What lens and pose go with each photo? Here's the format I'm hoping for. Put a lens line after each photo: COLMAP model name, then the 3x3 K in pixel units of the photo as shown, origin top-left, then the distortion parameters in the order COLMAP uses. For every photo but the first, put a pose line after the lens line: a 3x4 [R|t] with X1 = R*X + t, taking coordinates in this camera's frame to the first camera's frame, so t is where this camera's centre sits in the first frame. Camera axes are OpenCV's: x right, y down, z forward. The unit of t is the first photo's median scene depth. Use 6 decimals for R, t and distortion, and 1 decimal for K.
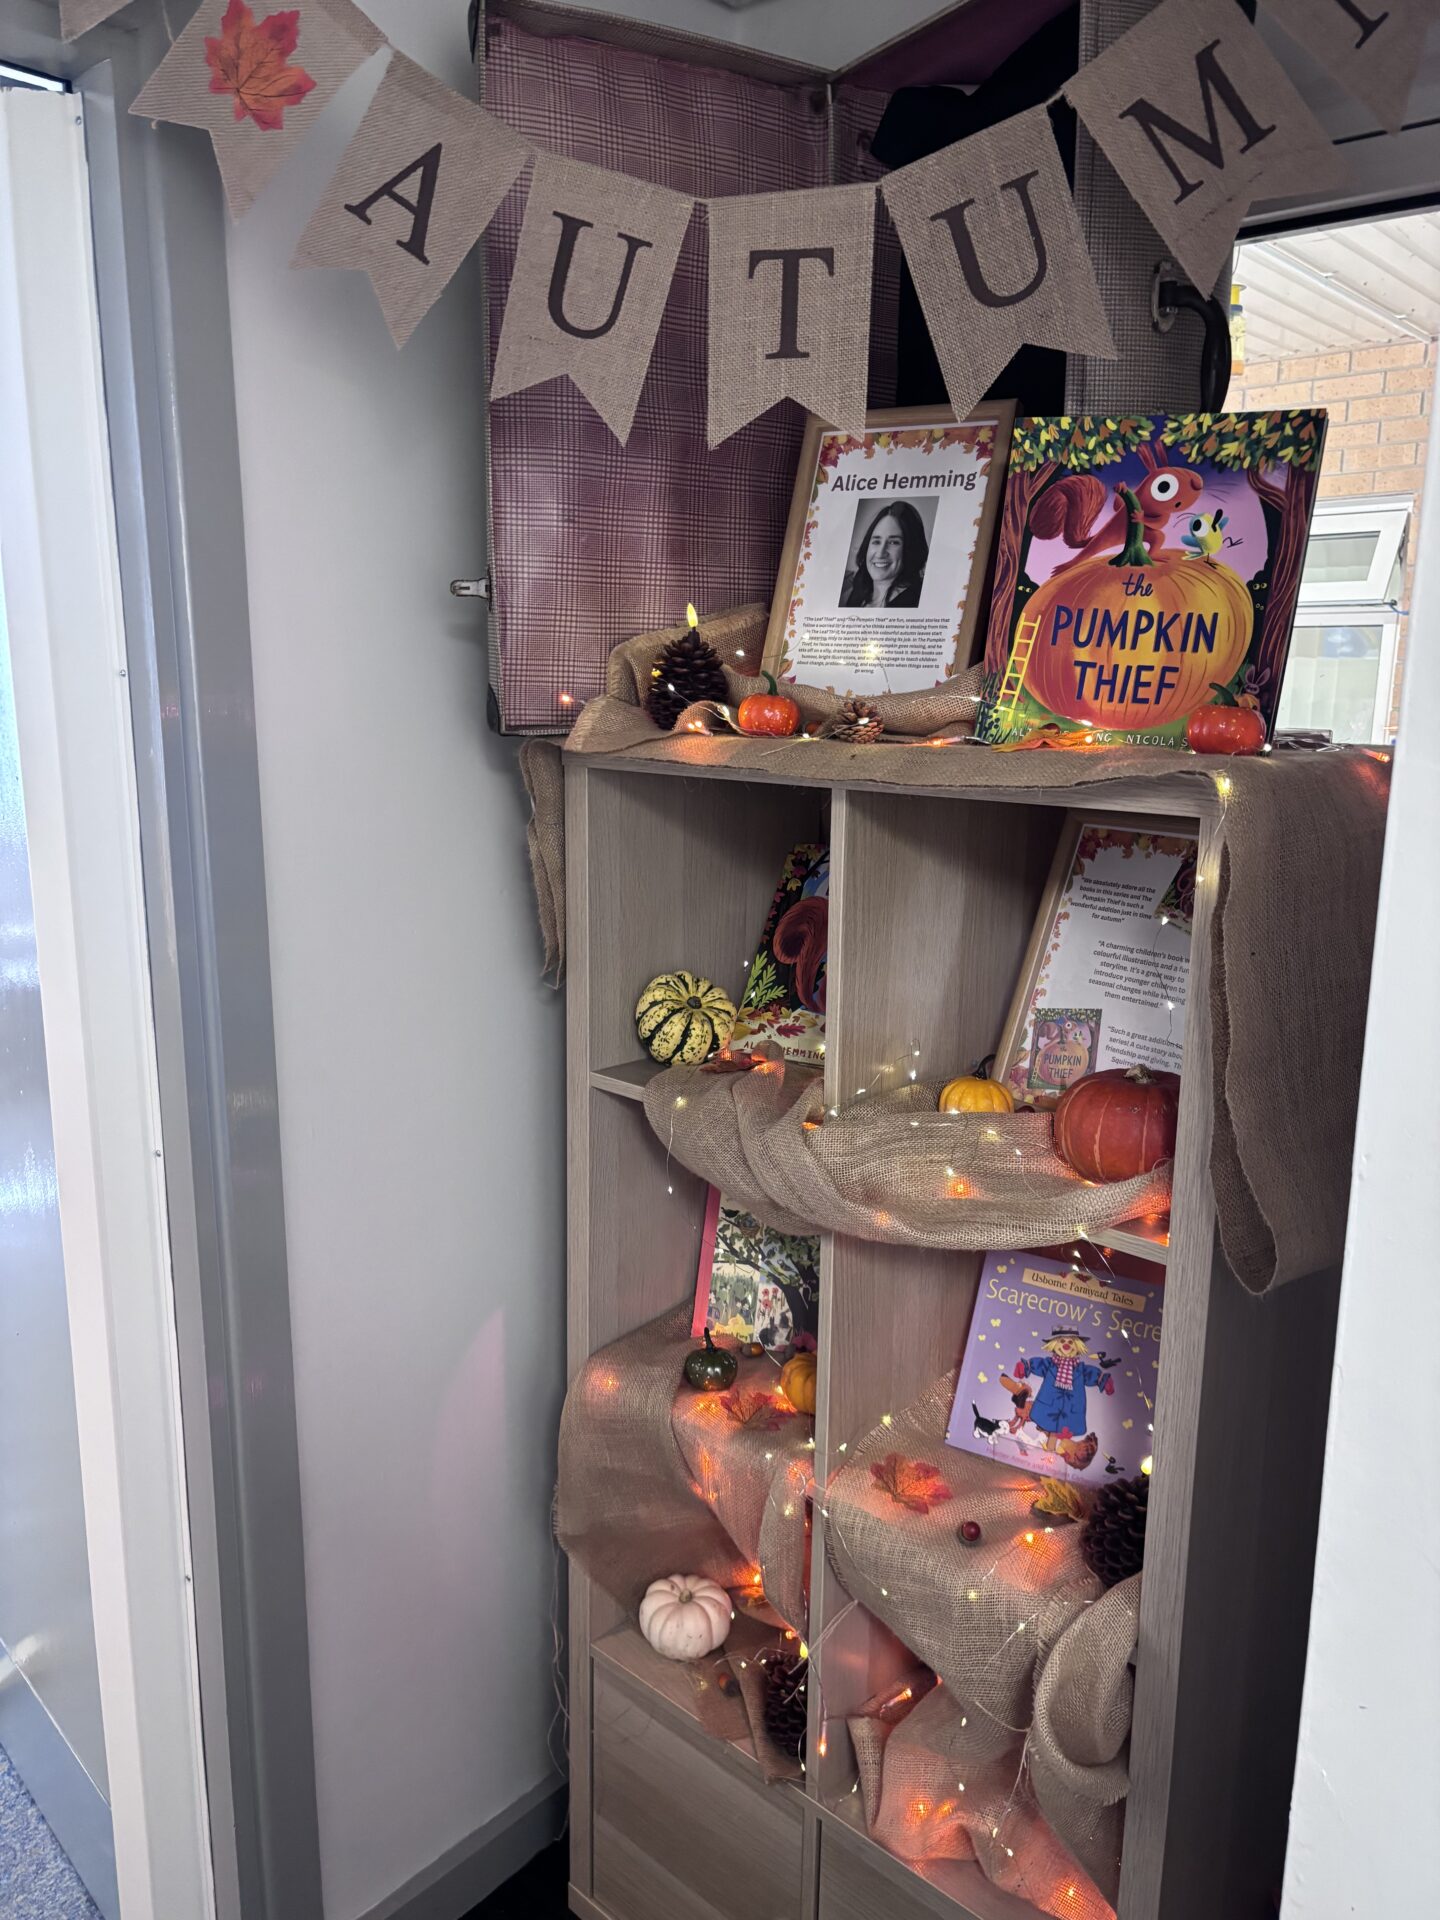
lens RADIAL K [[1458.2, 0, 729.5], [0, 1458.2, 928.1], [0, 0, 1]] dist [0.053294, -0.060423]
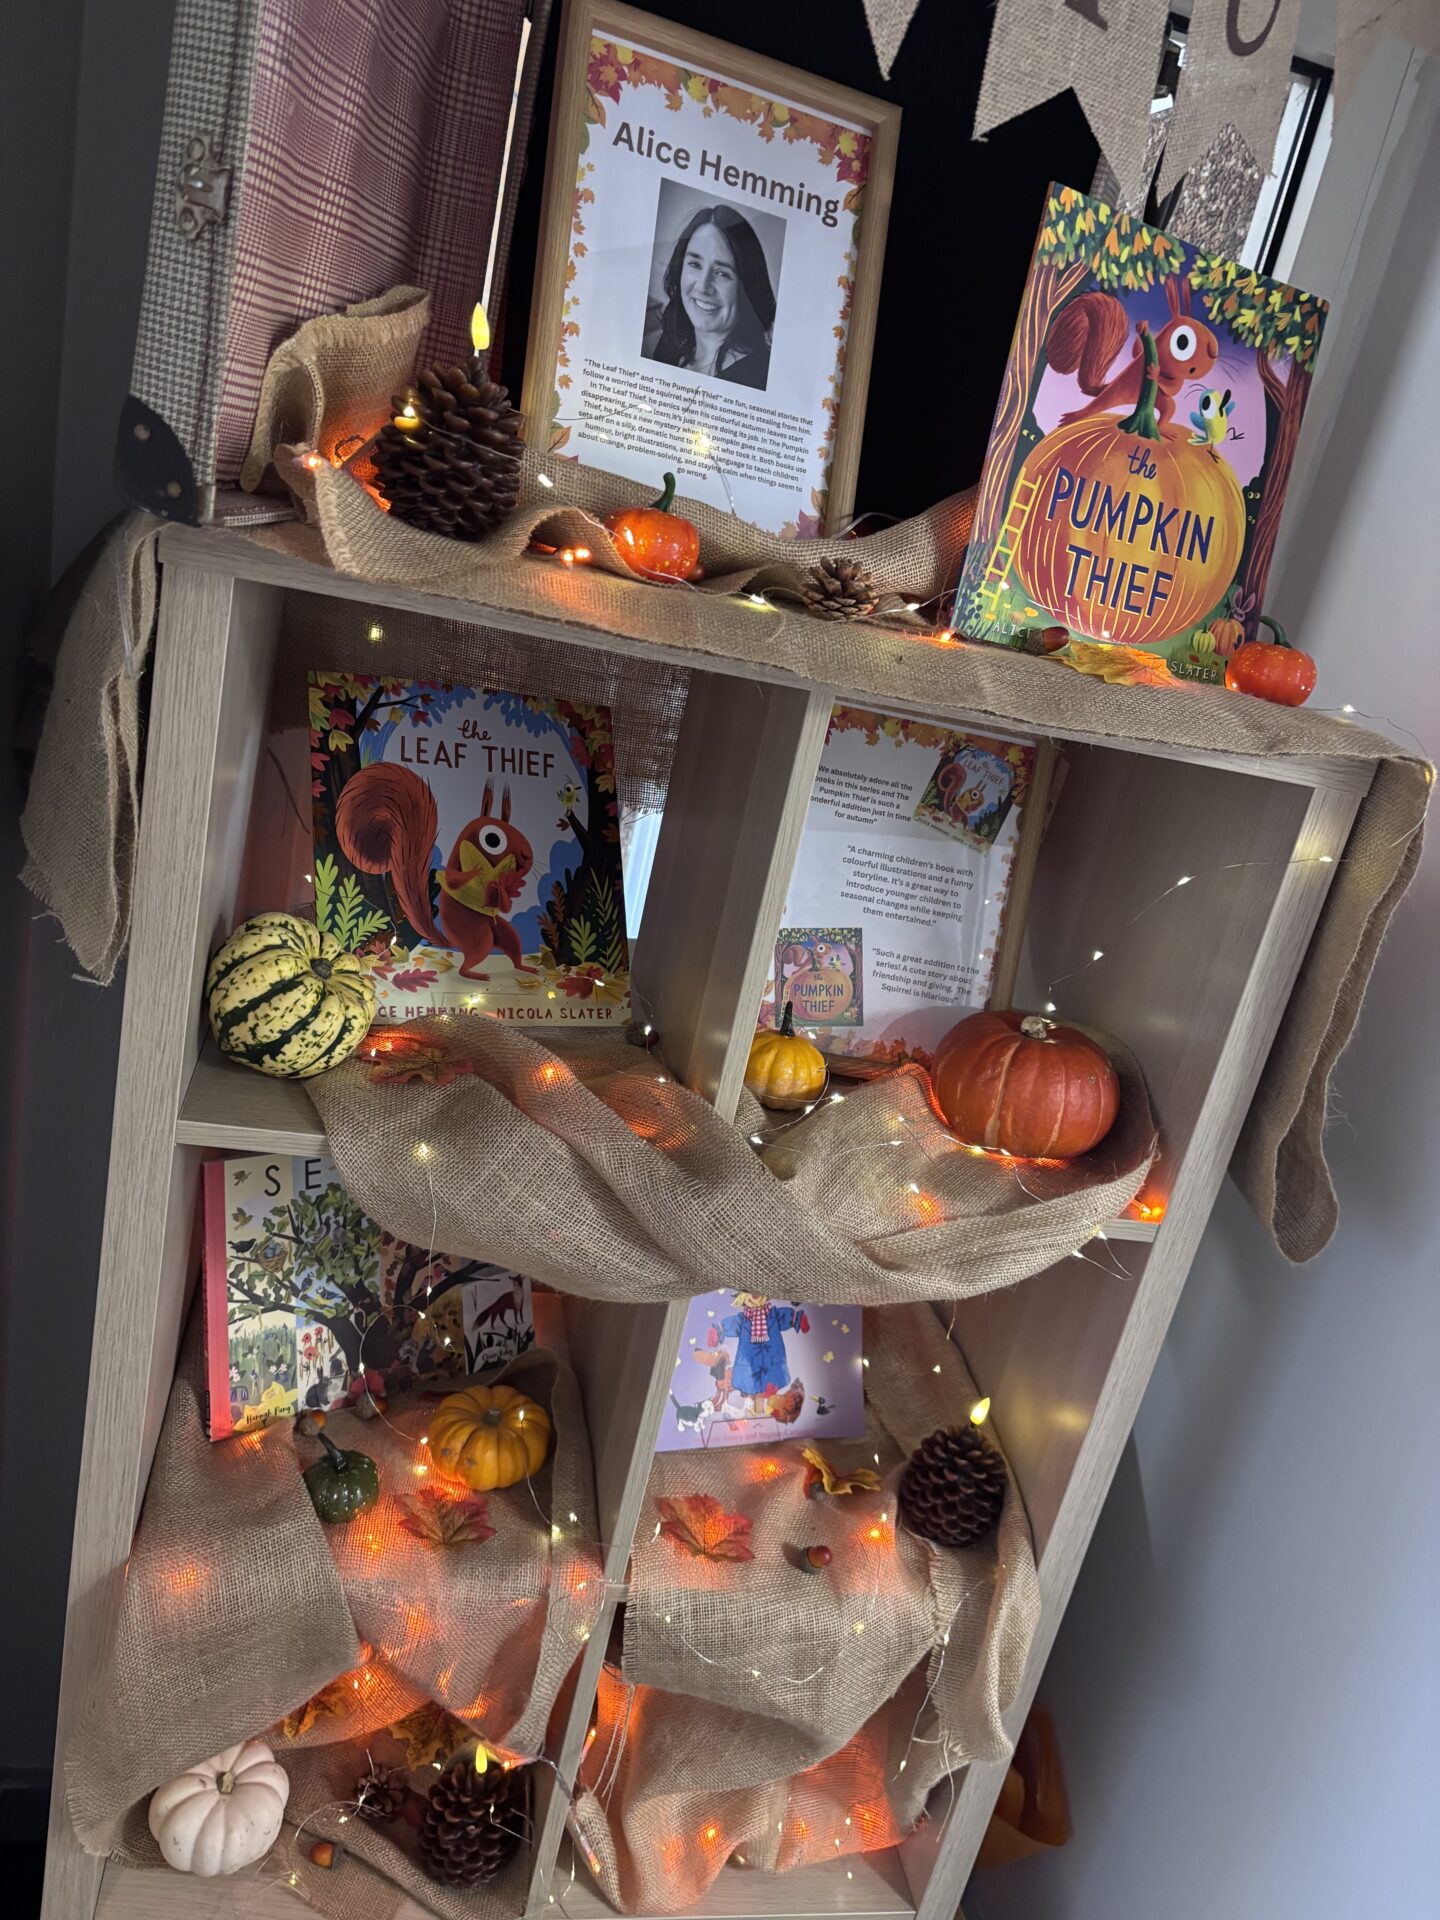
lens RADIAL K [[1458.2, 0, 763.6], [0, 1458.2, 948.5], [0, 0, 1]] dist [0.053294, -0.060423]
pose [[0.569349, -0.150488, 0.808205, -0.455805], [-0.065022, 0.971780, 0.226751, -0.119195], [-0.819520, -0.181652, 0.543497, 0.569674]]
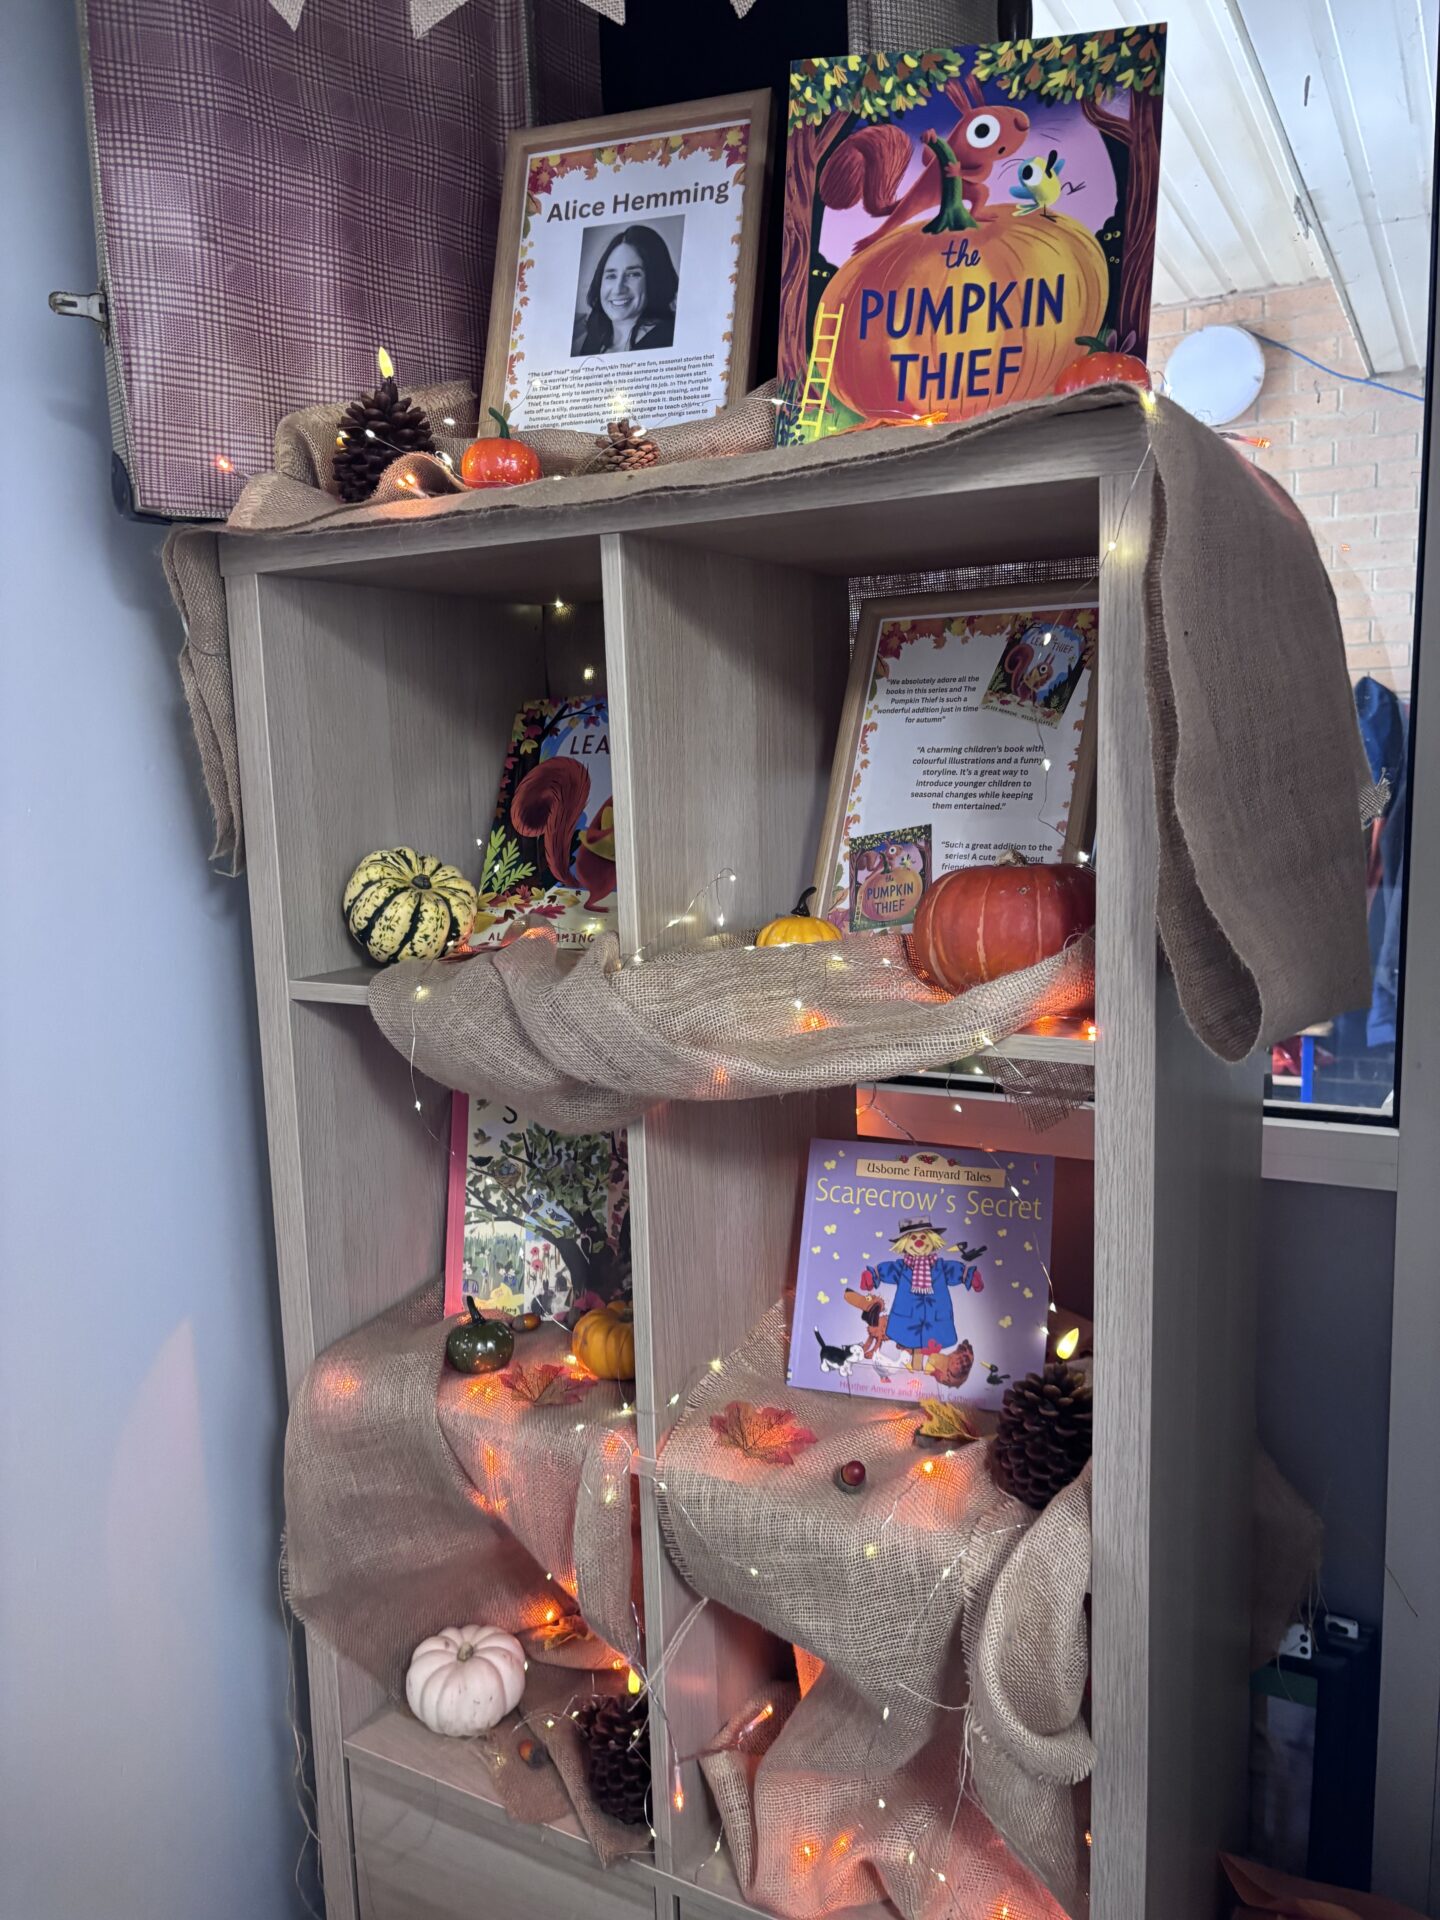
lens RADIAL K [[1458.2, 0, 721.5], [0, 1458.2, 926.5], [0, 0, 1]] dist [0.053294, -0.060423]
pose [[0.969340, -0.078118, 0.232977, -0.058265], [0.089148, 0.995324, -0.037180, 0.130776], [-0.228983, 0.056810, 0.971771, 0.217763]]
